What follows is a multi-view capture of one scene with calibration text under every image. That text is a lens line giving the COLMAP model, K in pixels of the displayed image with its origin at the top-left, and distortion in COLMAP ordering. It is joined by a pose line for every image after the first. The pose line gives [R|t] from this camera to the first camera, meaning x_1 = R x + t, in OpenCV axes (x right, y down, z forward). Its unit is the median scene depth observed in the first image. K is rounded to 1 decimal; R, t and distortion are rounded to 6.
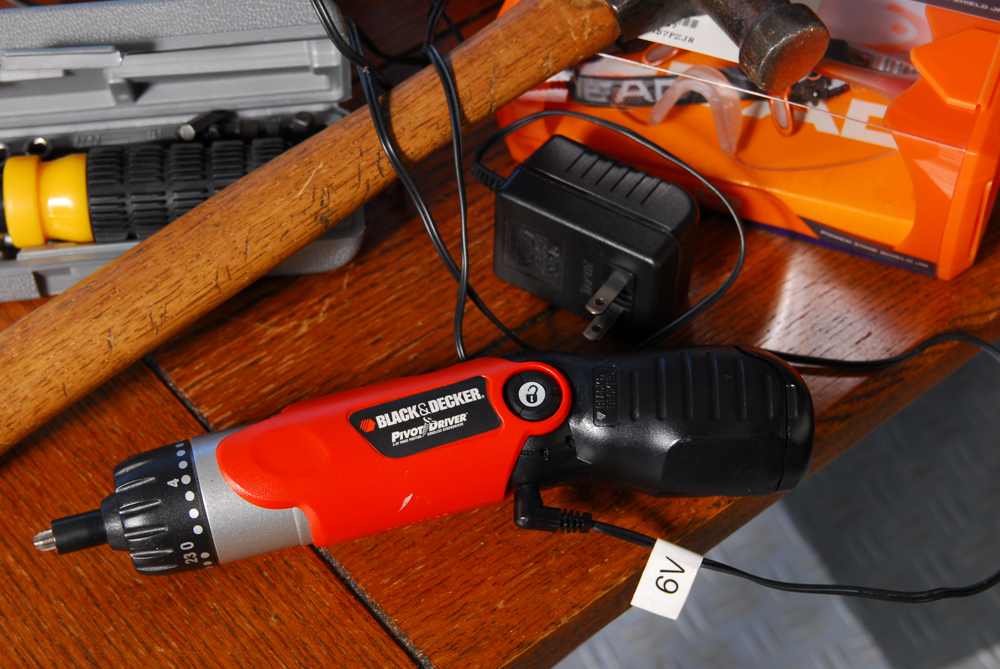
lens RADIAL K [[1820.3, 0, 500.0], [0, 1820.3, 334.5], [0, 0, 1]] dist [-0.028835, -0.032301]
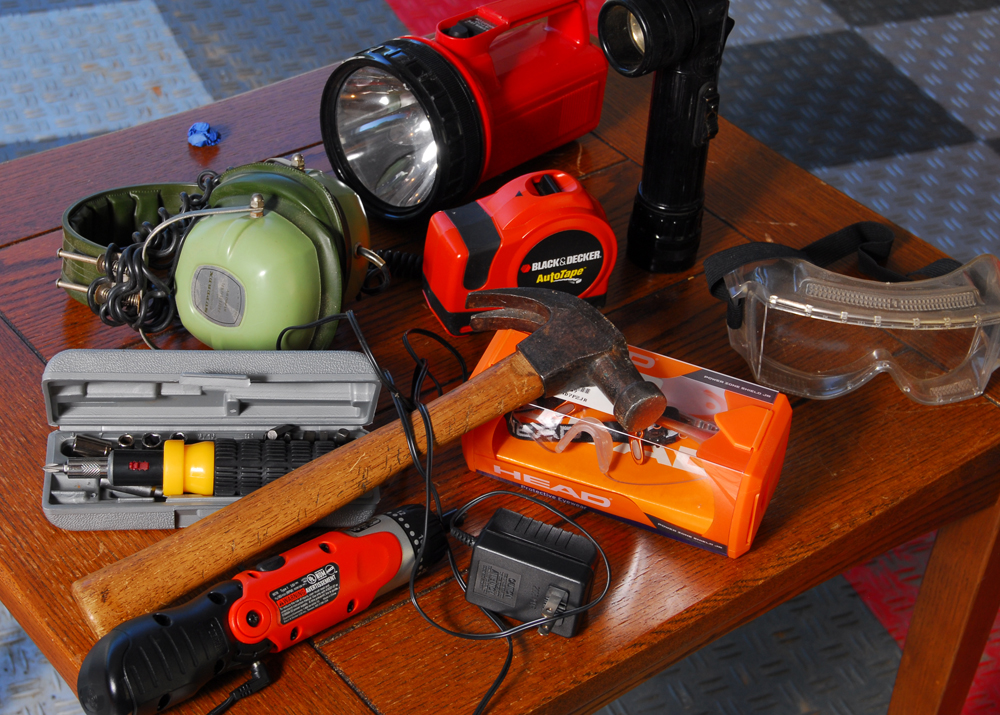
lens RADIAL K [[1689.0, 0, 500.0], [0, 1689.0, 357.5], [0, 0, 1]] dist [0.005485, 0.003311]
pose [[0.995165, 0.075154, 0.063235, -0.074092], [-0.059713, 0.974121, -0.217995, 0.143044], [-0.077982, 0.213165, 0.973899, -0.514898]]
